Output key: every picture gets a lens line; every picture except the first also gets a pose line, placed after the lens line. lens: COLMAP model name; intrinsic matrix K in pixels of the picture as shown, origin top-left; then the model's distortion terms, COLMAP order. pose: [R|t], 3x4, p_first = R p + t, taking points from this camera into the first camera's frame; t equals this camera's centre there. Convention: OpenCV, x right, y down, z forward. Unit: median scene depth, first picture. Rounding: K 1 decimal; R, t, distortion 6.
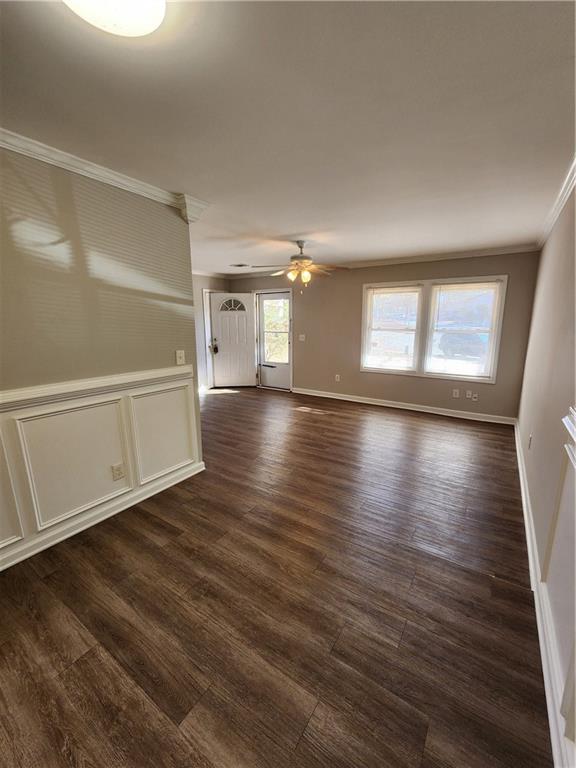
lens RADIAL K [[315.6, 0, 294.9], [0, 315.6, 378.4], [0, 0, 1]] dist [-0.000369, -0.001121]
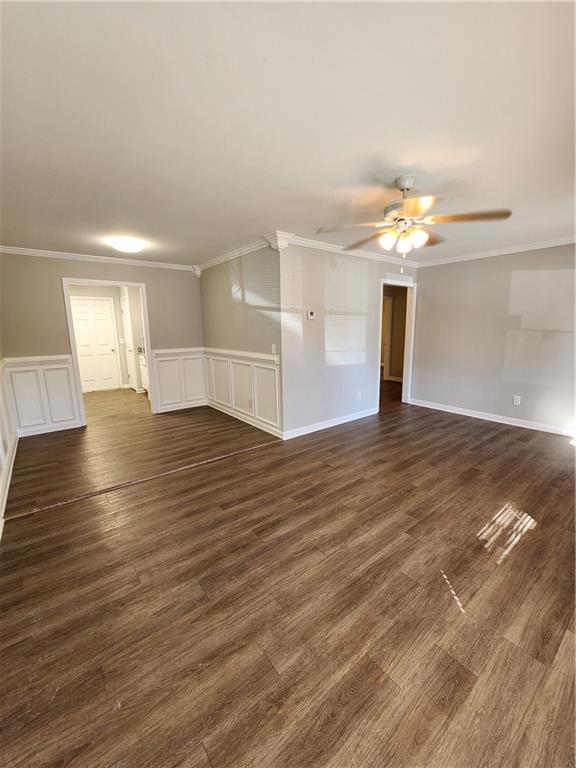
lens RADIAL K [[315.6, 0, 298.2], [0, 315.6, 379.8], [0, 0, 1]] dist [-0.000369, -0.001121]
pose [[-0.309250, 0.161842, -0.937108, 0.919377], [-0.161431, 0.962177, 0.219445, -0.251396], [0.937179, 0.219141, -0.271427, 1.450140]]
